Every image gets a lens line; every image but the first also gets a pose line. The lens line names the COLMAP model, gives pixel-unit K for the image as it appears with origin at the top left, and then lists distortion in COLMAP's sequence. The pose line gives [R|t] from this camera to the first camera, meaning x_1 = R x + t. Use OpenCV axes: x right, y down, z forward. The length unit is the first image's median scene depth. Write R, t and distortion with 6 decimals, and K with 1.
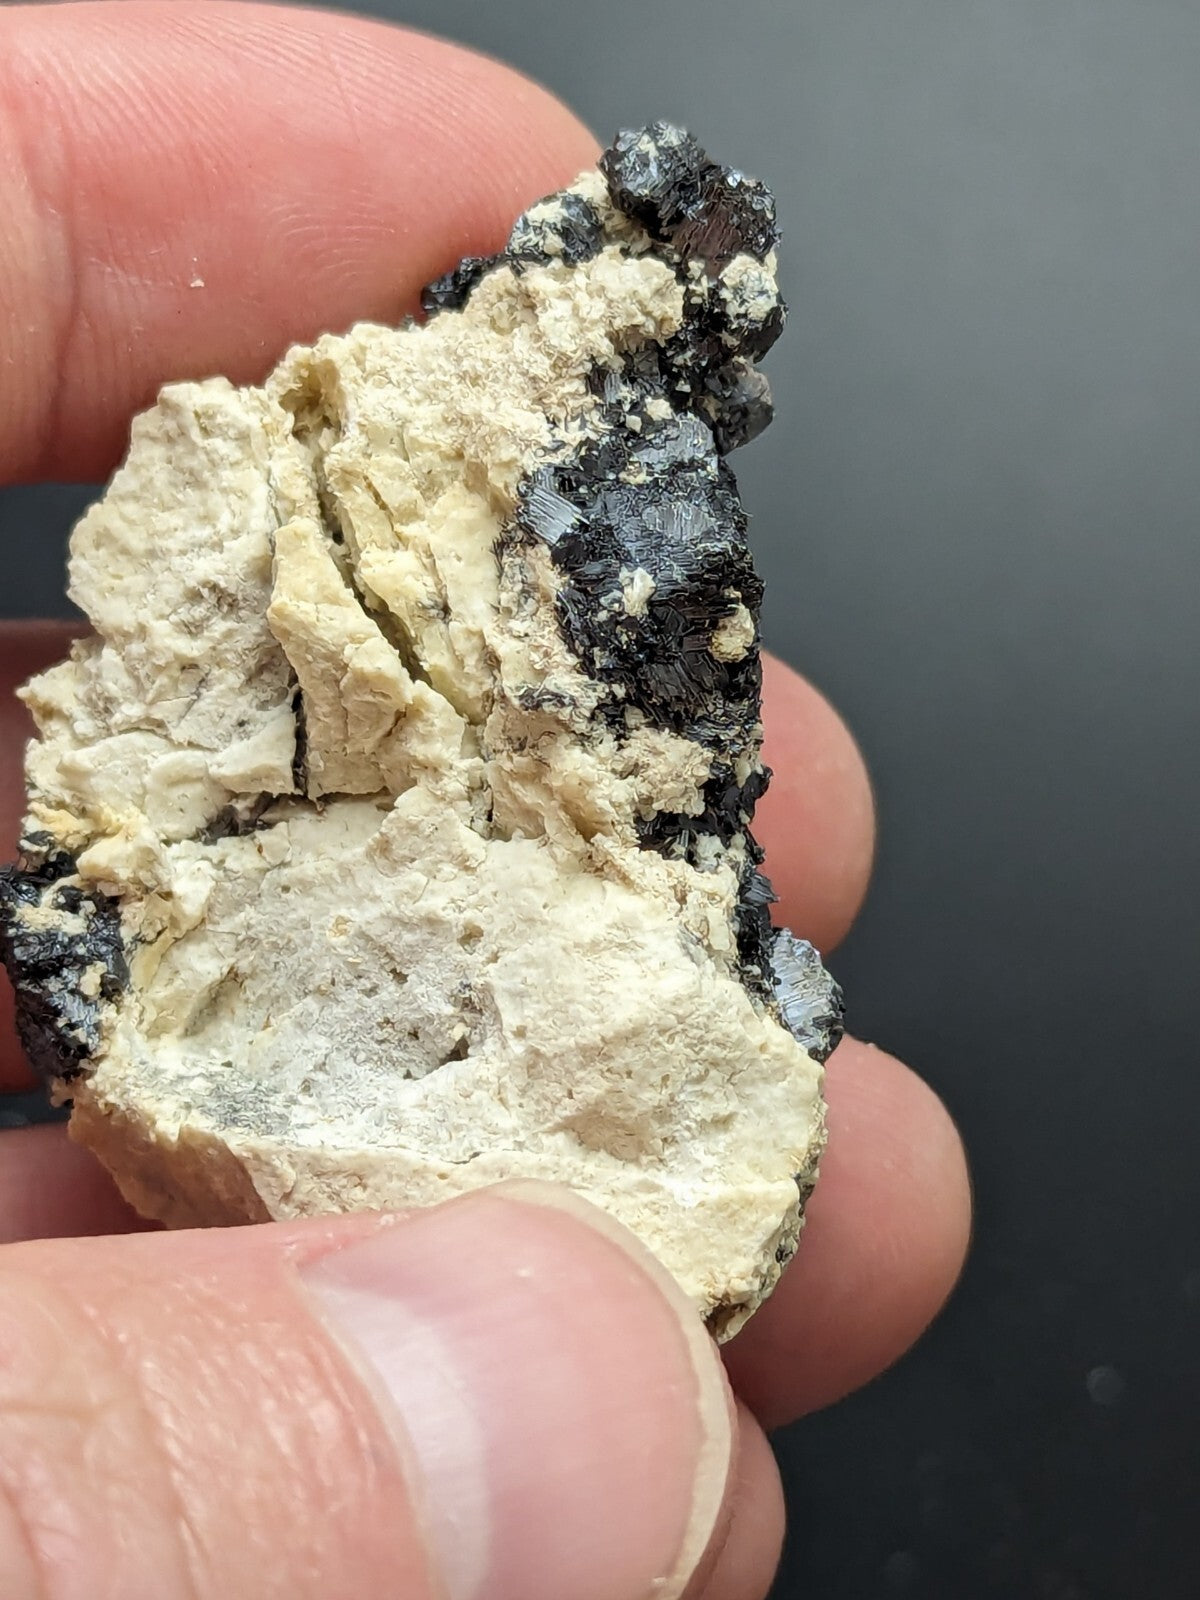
lens RADIAL K [[4877.9, 0, 600.3], [0, 4877.9, 765.8], [0, 0, 1]] dist [0.250089, -1.074516]
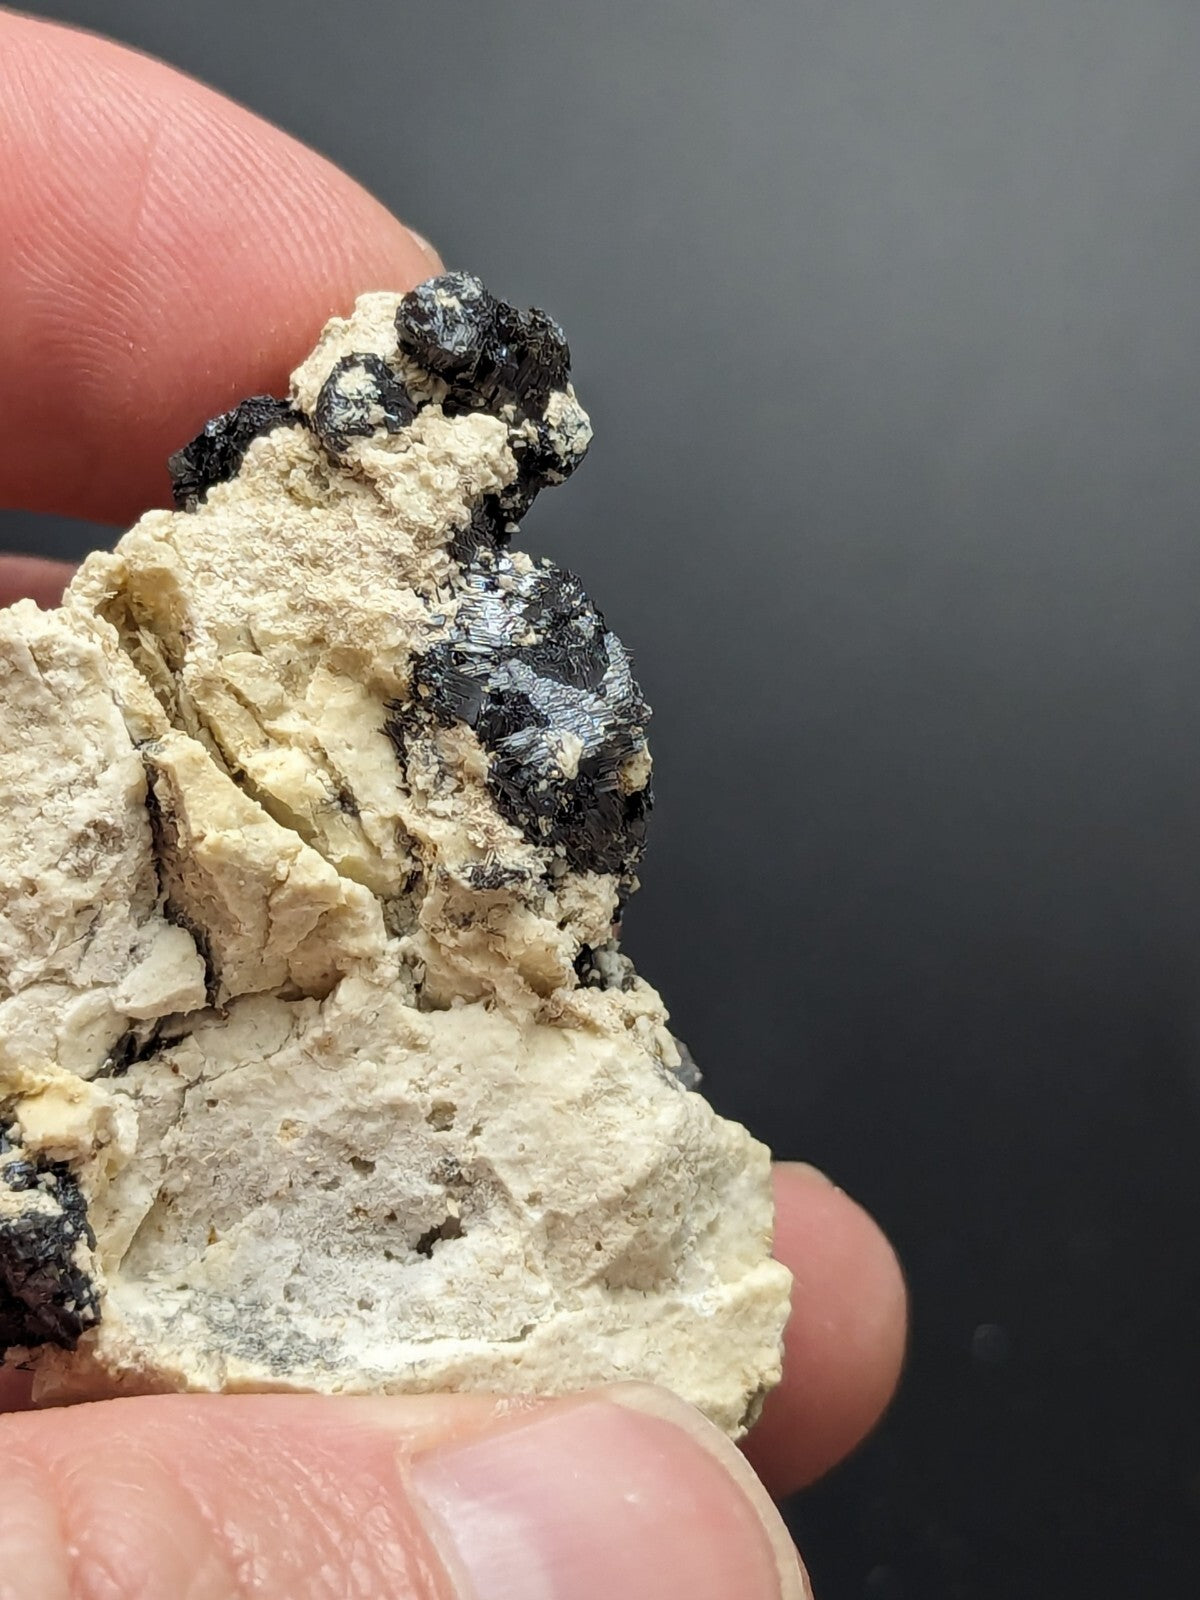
lens RADIAL K [[4877.9, 0, 600.3], [0, 4877.9, 765.8], [0, 0, 1]] dist [0.250089, -1.074516]
pose [[0.848471, -0.233713, 0.474843, -0.457146], [0.149261, 0.966463, 0.208976, -0.238245], [-0.507758, -0.106434, 0.854900, 0.128676]]
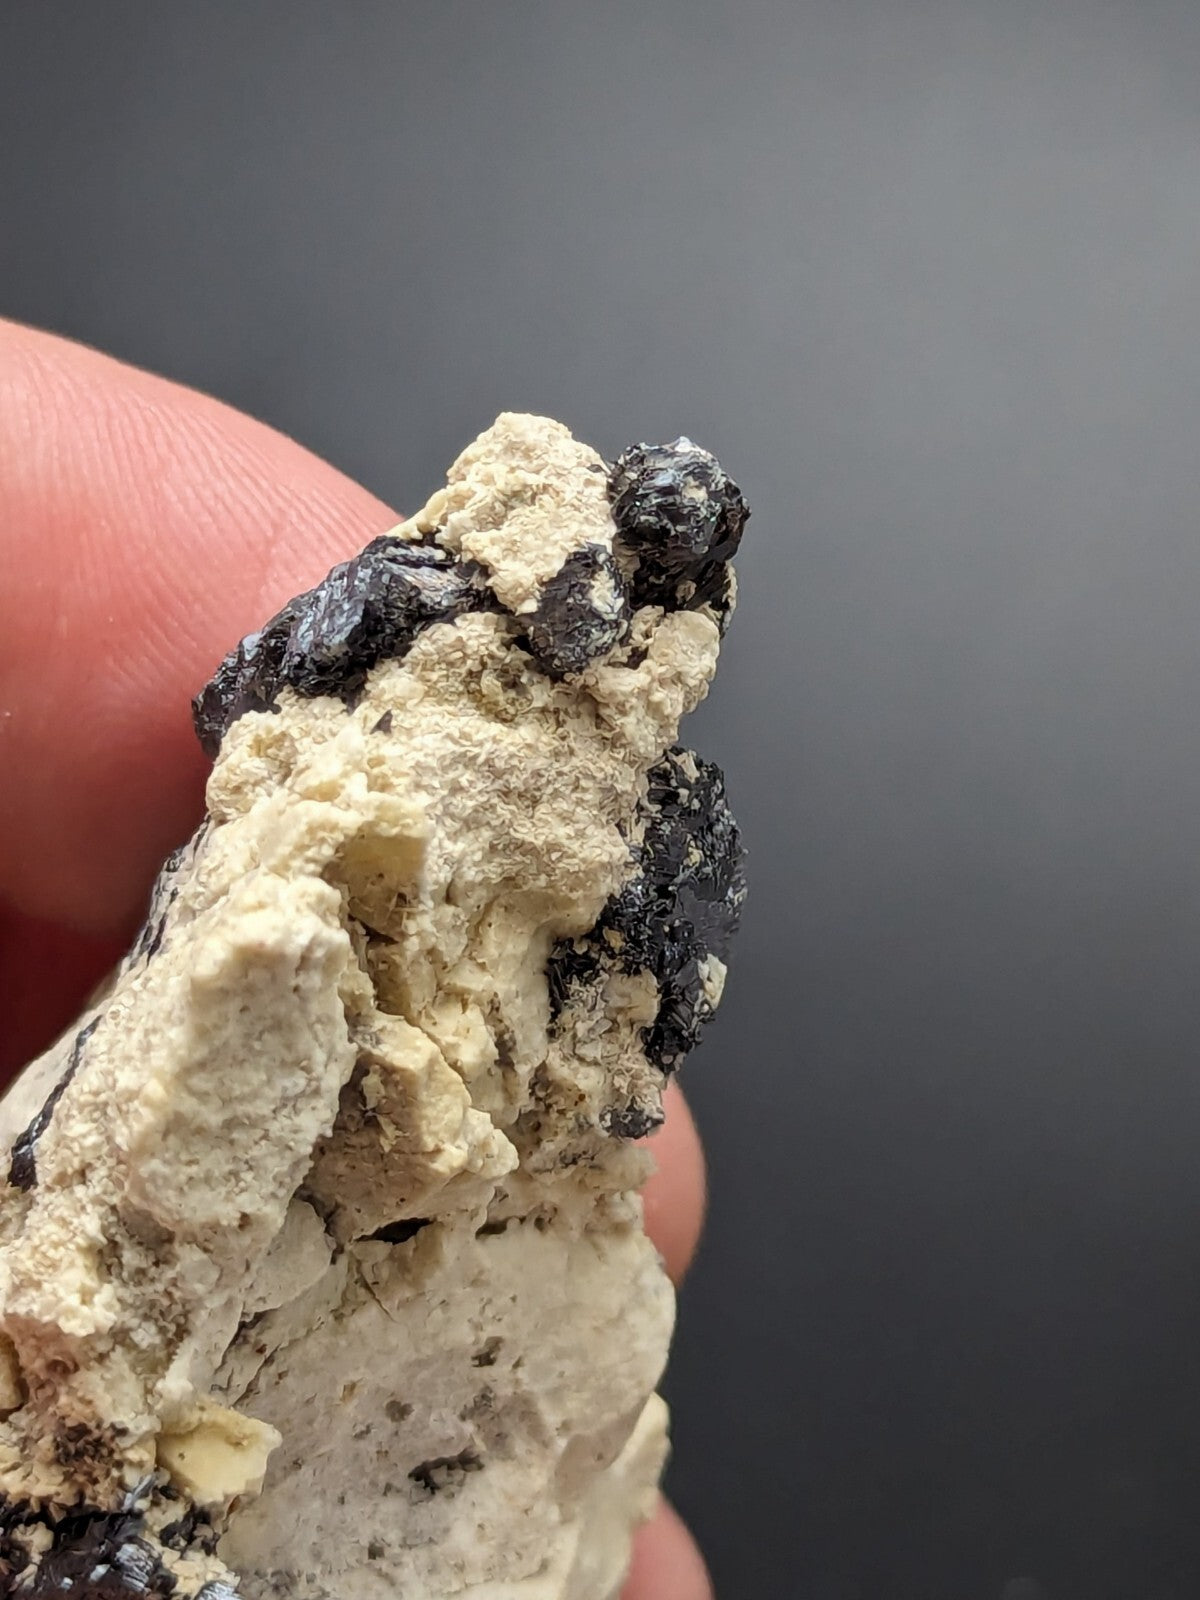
lens RADIAL K [[5159.3, 0, 602.0], [0, 5159.3, 733.9], [0, 0, 1]] dist [0.232707, -0.988862]
pose [[0.383141, -0.437297, 0.813618, -0.730184], [-0.193180, 0.823420, 0.533536, -0.559032], [-0.903263, -0.361594, 0.231009, 0.798596]]
